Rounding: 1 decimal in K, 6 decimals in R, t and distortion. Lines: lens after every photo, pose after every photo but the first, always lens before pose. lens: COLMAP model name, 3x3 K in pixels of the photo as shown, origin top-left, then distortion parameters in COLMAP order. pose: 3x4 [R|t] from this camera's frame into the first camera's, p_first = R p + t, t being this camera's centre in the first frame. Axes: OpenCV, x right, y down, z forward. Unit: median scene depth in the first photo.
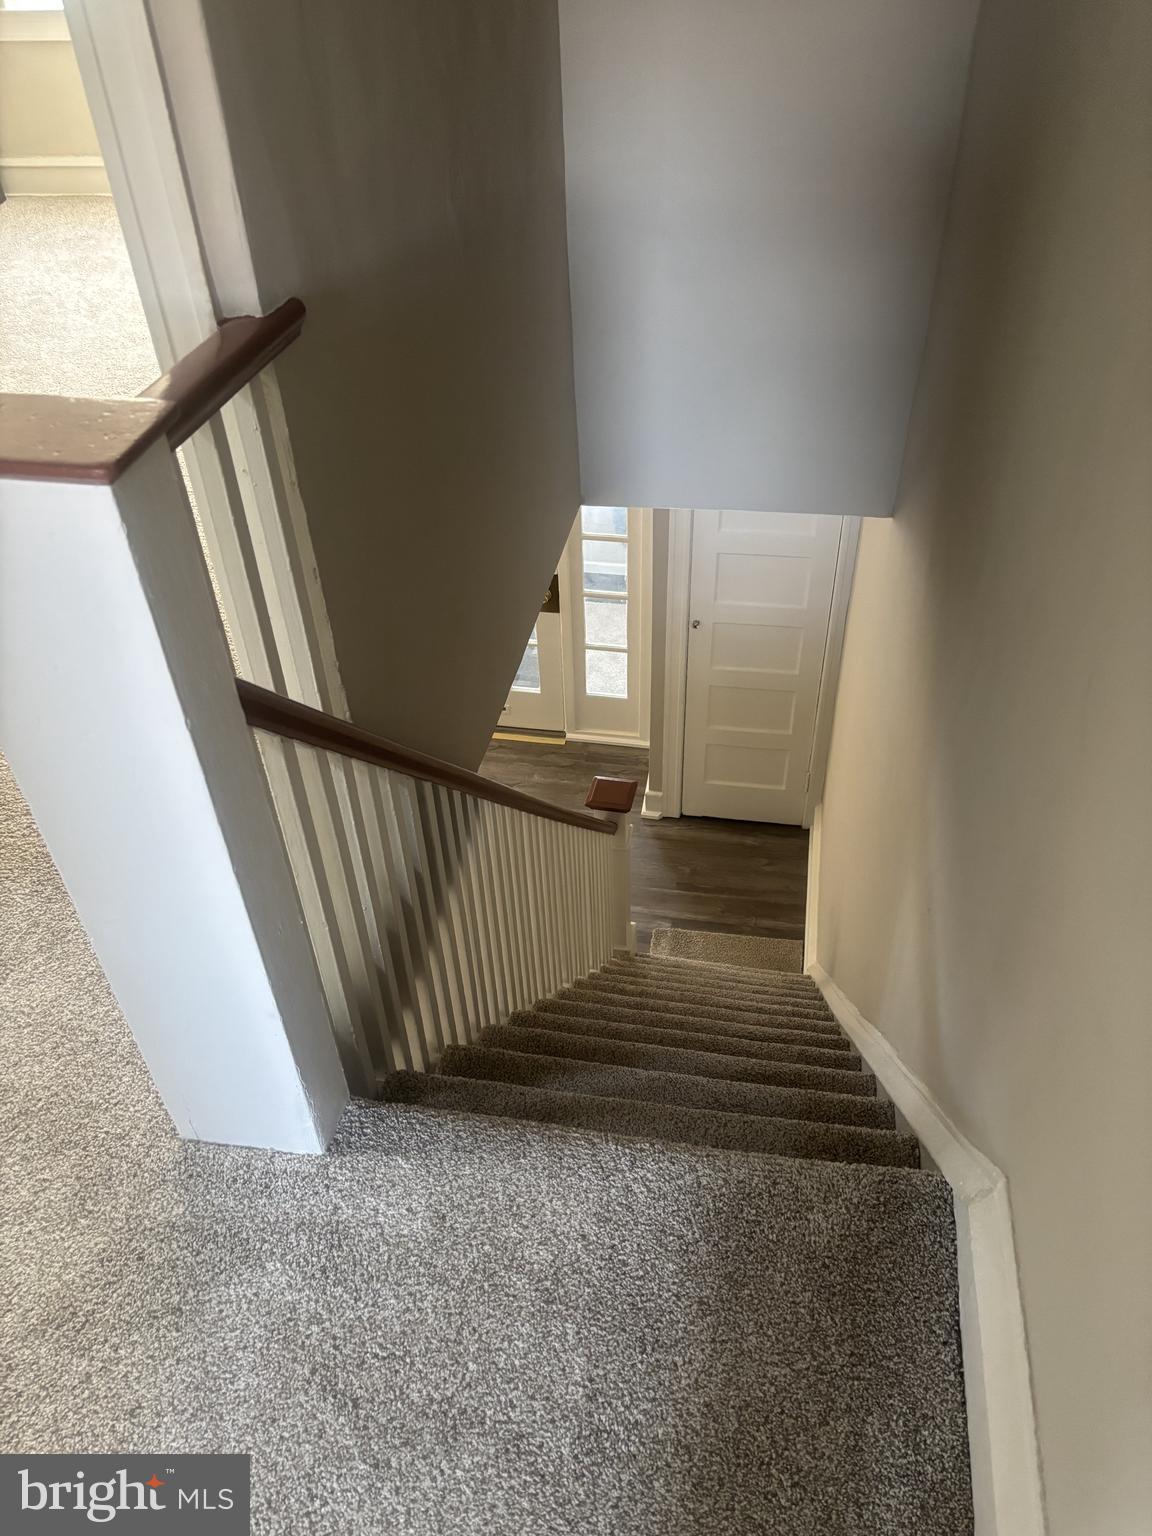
lens RADIAL K [[1148.6, 0, 576.0], [0, 1148.6, 768.0], [0, 0, 1]] dist [0.039007, -0.035542]
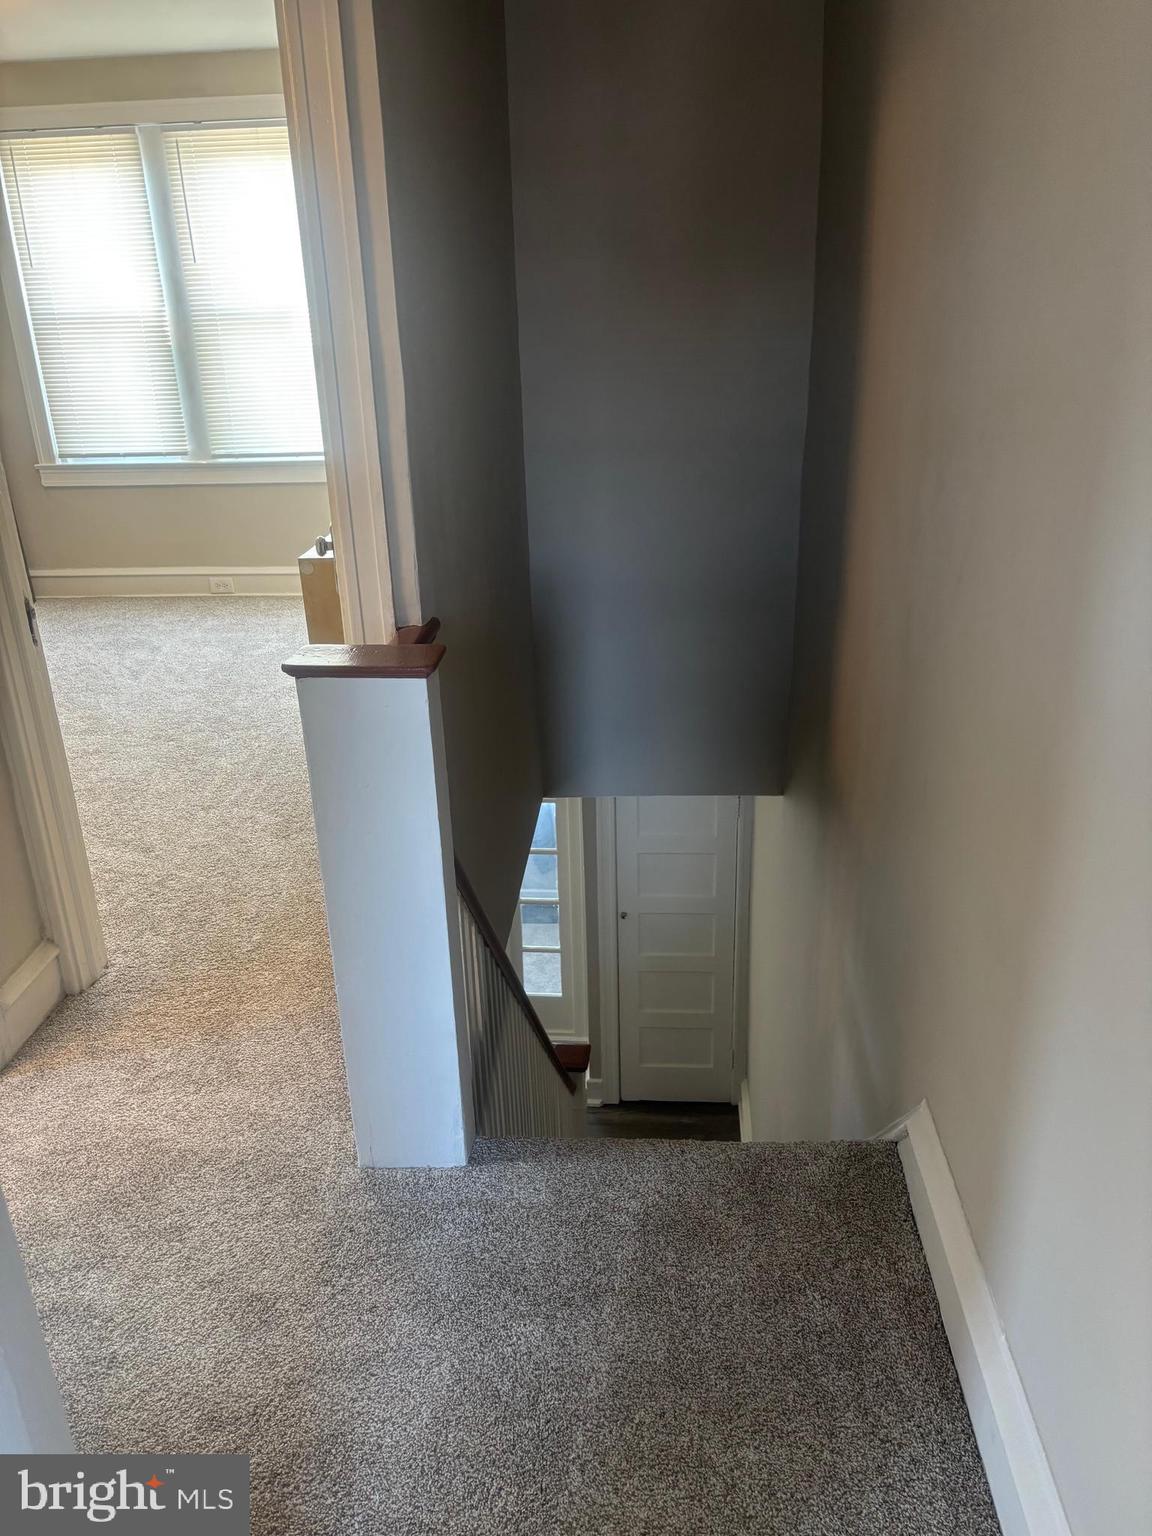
lens RADIAL K [[1148.6, 0, 576.0], [0, 1148.6, 768.0], [0, 0, 1]] dist [0.039007, -0.035542]
pose [[0.993884, -0.038417, 0.103533, -0.076678], [0.068734, 0.949003, -0.307684, 0.114209], [-0.086433, 0.312918, 0.945839, -0.182944]]
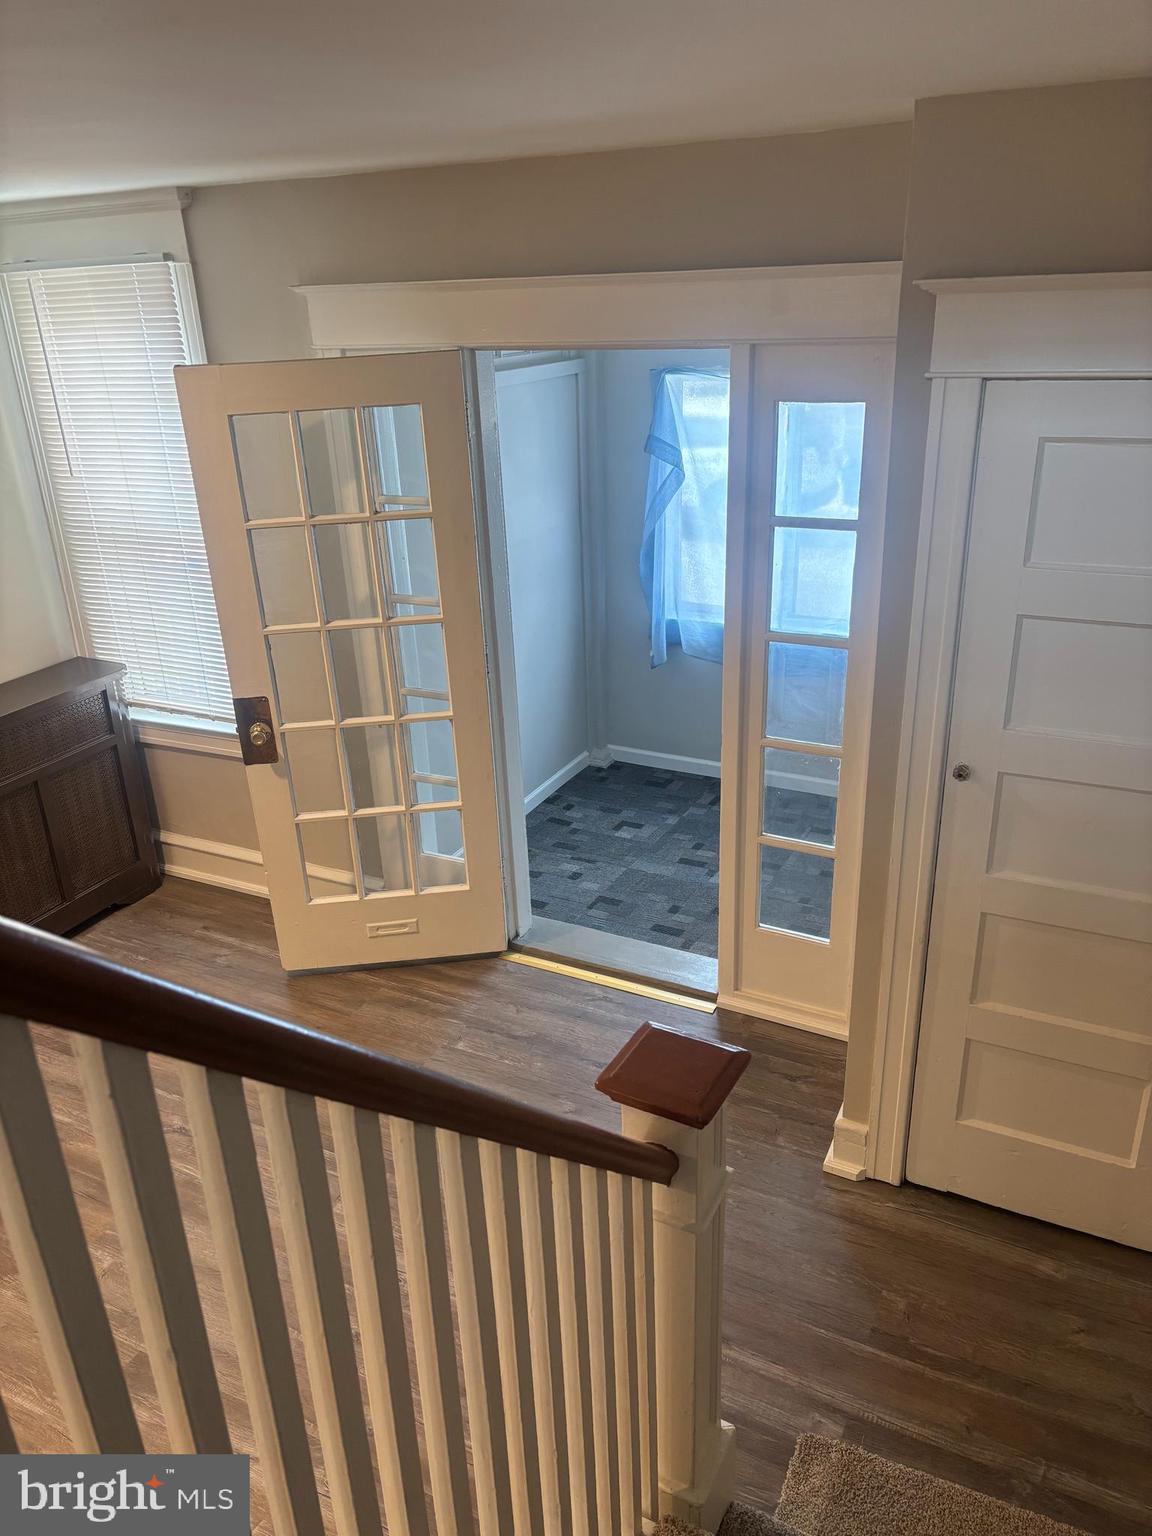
lens RADIAL K [[1148.6, 0, 576.0], [0, 1148.6, 768.0], [0, 0, 1]] dist [0.039007, -0.035542]
pose [[0.959567, 0.111977, -0.258248, 0.099752], [-0.178706, 0.951197, -0.251573, 0.034005], [0.217474, 0.287552, 0.932748, 0.686601]]
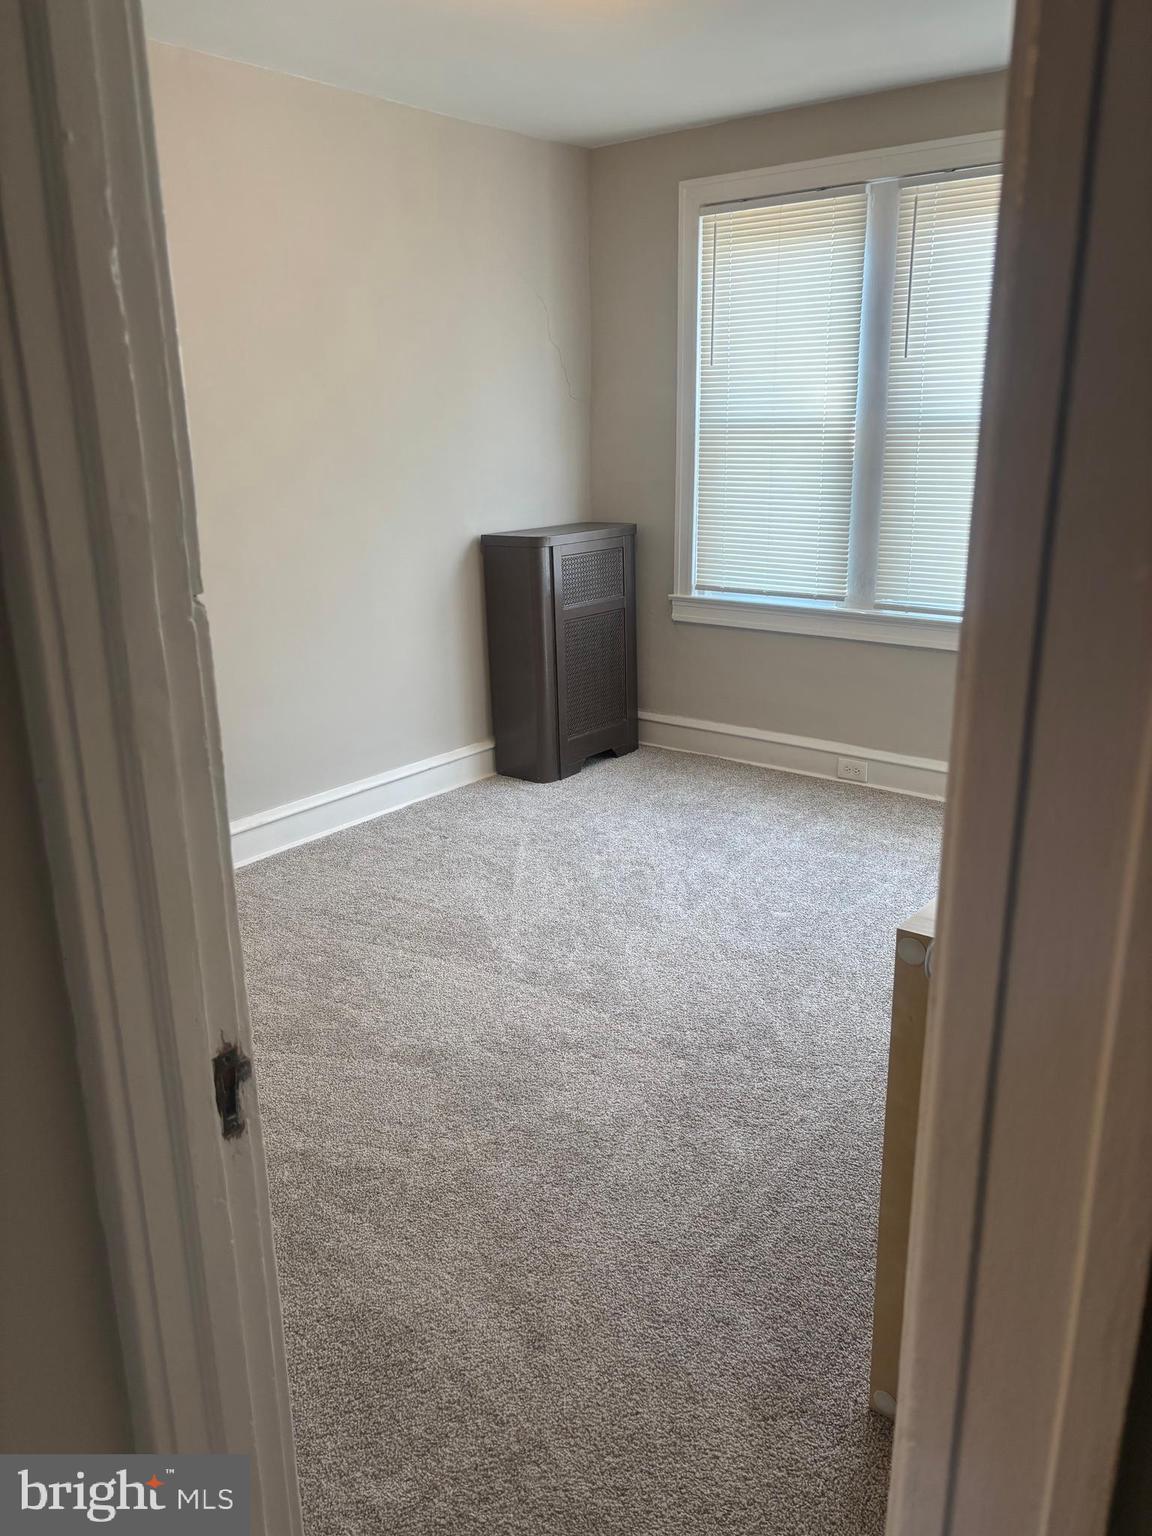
lens RADIAL K [[1144.9, 0, 535.6], [0, 1144.9, 762.7], [0, 0, 1]] dist [0.067075, -0.156422]
pose [[0.869494, 0.156257, -0.468577, -0.114135], [-0.324548, 0.895859, -0.303489, -0.174744], [0.372356, 0.415957, 0.829657, 0.155218]]
